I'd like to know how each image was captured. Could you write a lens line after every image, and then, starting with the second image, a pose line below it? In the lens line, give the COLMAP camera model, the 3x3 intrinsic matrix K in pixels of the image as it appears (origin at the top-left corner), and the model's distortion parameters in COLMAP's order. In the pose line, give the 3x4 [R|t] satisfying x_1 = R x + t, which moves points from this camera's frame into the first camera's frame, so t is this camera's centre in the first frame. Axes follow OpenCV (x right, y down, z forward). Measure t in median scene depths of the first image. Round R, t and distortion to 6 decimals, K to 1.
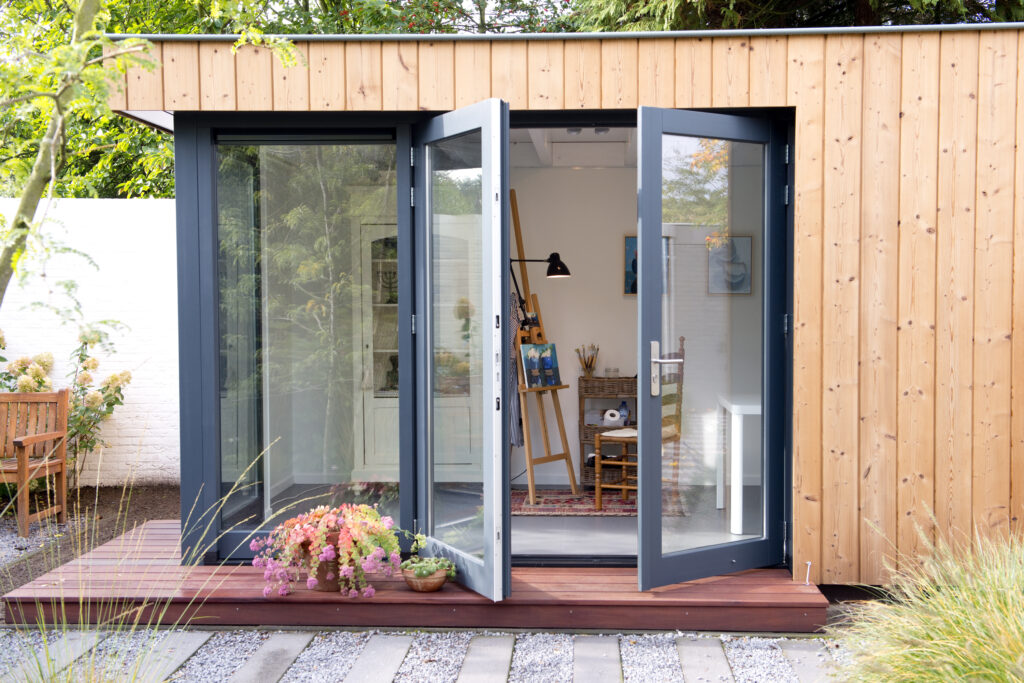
lens RADIAL K [[1225.8, 0, 534.1], [0, 1225.8, 350.0], [0, 0, 1]] dist [0.058567, 0.000000]
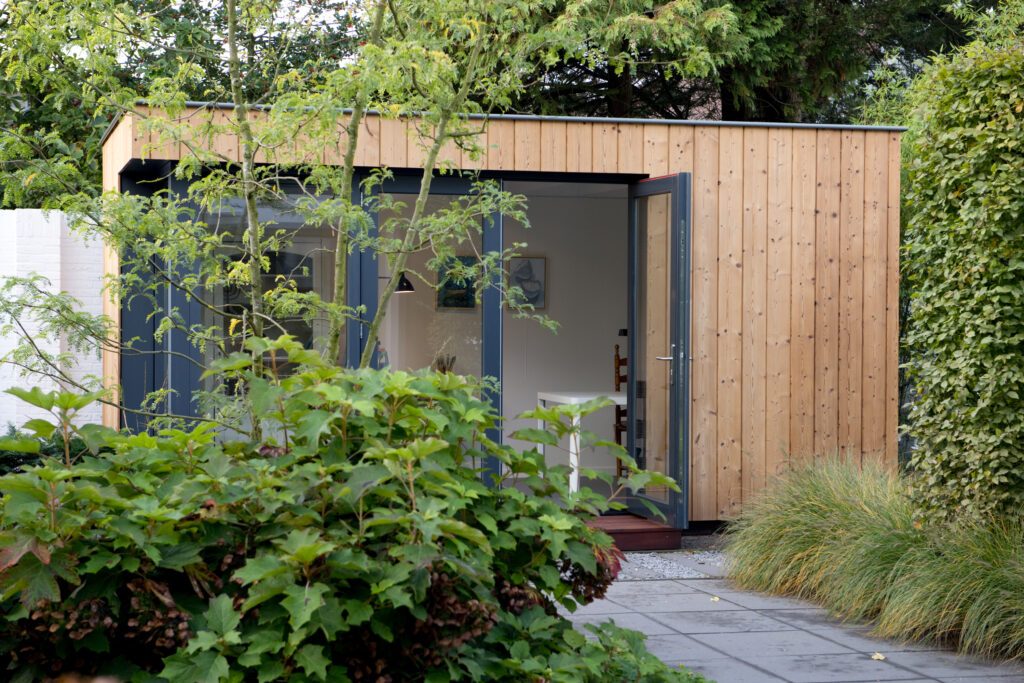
lens RADIAL K [[1774.1, 0, 512.8], [0, 1774.1, 341.0], [0, 0, 1]] dist [0.039922, 0.000000]
pose [[0.949095, 0.001816, 0.314985, -0.552558], [0.005984, 0.999699, -0.023795, 0.035495], [-0.314933, 0.024468, 0.948798, -0.825521]]
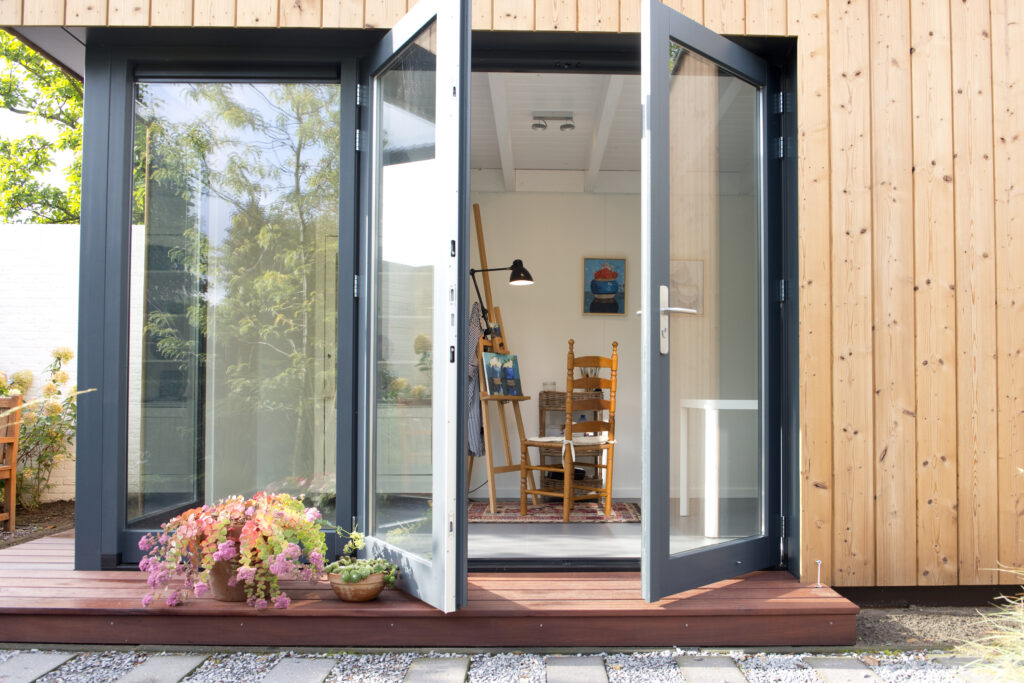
lens RADIAL K [[857.2, 0, 560.5], [0, 857.2, 375.3], [0, 0, 1]] dist [-0.044731, 0.001788]
pose [[0.997105, 0.008879, 0.075514, -0.000372], [-0.003652, 0.997604, -0.069080, 0.085853], [-0.075947, 0.068605, 0.994749, 0.419785]]
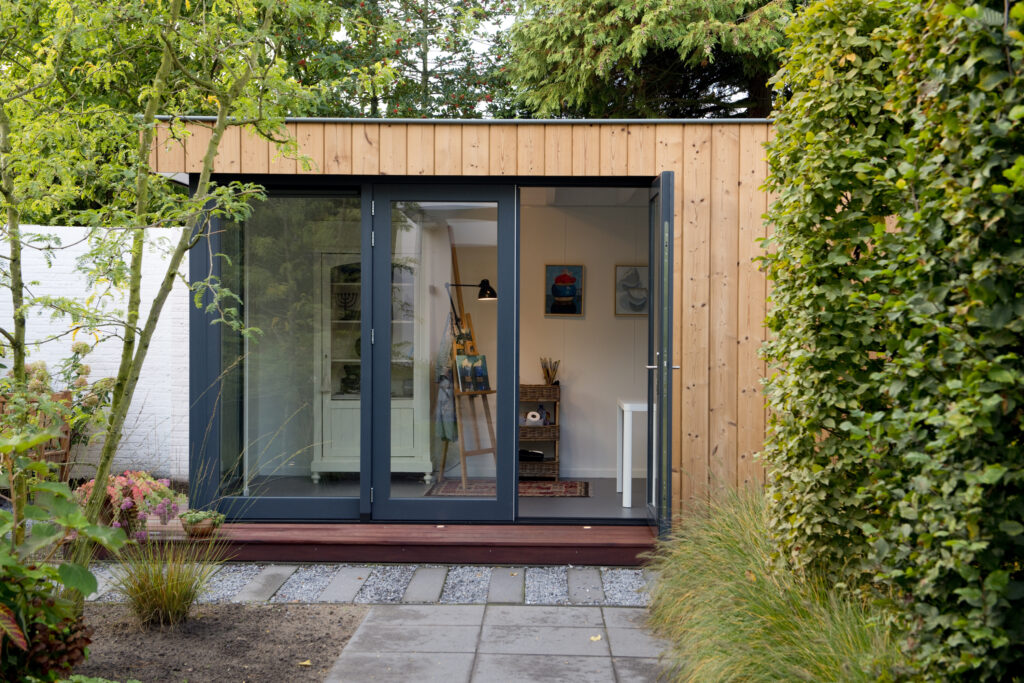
lens RADIAL K [[1404.8, 0, 513.0], [0, 1404.8, 334.6], [0, 0, 1]] dist [0.097985, 0.000000]
pose [[0.999620, 0.008158, 0.026319, 0.011579], [-0.007405, 0.999564, -0.028584, 0.019318], [-0.026541, 0.028378, 0.999245, -0.514008]]
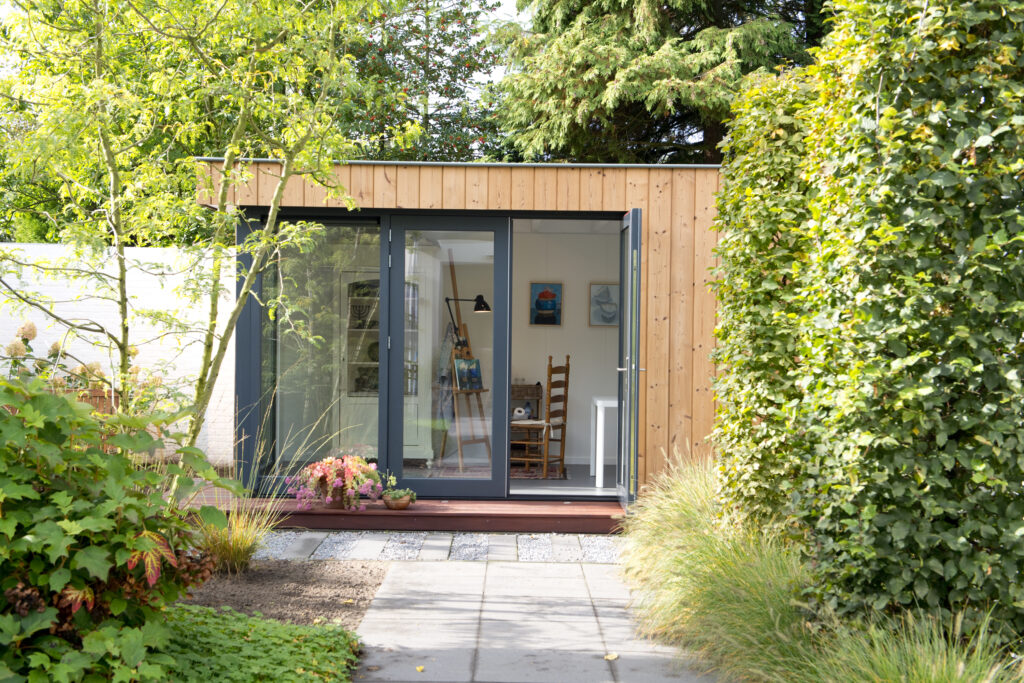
lens RADIAL K [[1299.8, 0, 514.0], [0, 1299.8, 340.1], [0, 0, 1]] dist [0.135928, 0.000000]
pose [[0.998777, 0.014839, 0.047169, -0.018952], [-0.013395, 0.999436, -0.030787, 0.025546], [-0.047599, 0.030118, 0.998412, -0.684589]]
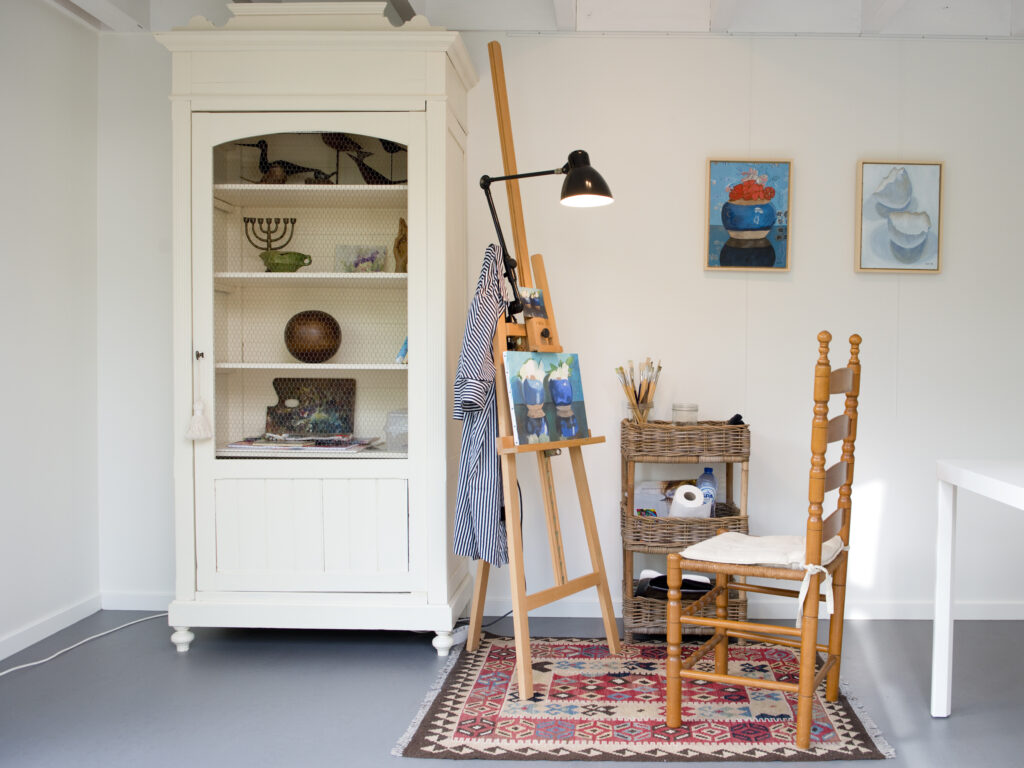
lens RADIAL K [[910.2, 0, 594.4], [0, 910.2, 382.3], [0, 0, 1]] dist [-0.028416, -0.000818]
pose [[0.999404, 0.009618, 0.033148, 0.016749], [-0.009155, 0.999859, -0.014082, 0.016608], [-0.033279, 0.013770, 0.999351, 0.900257]]
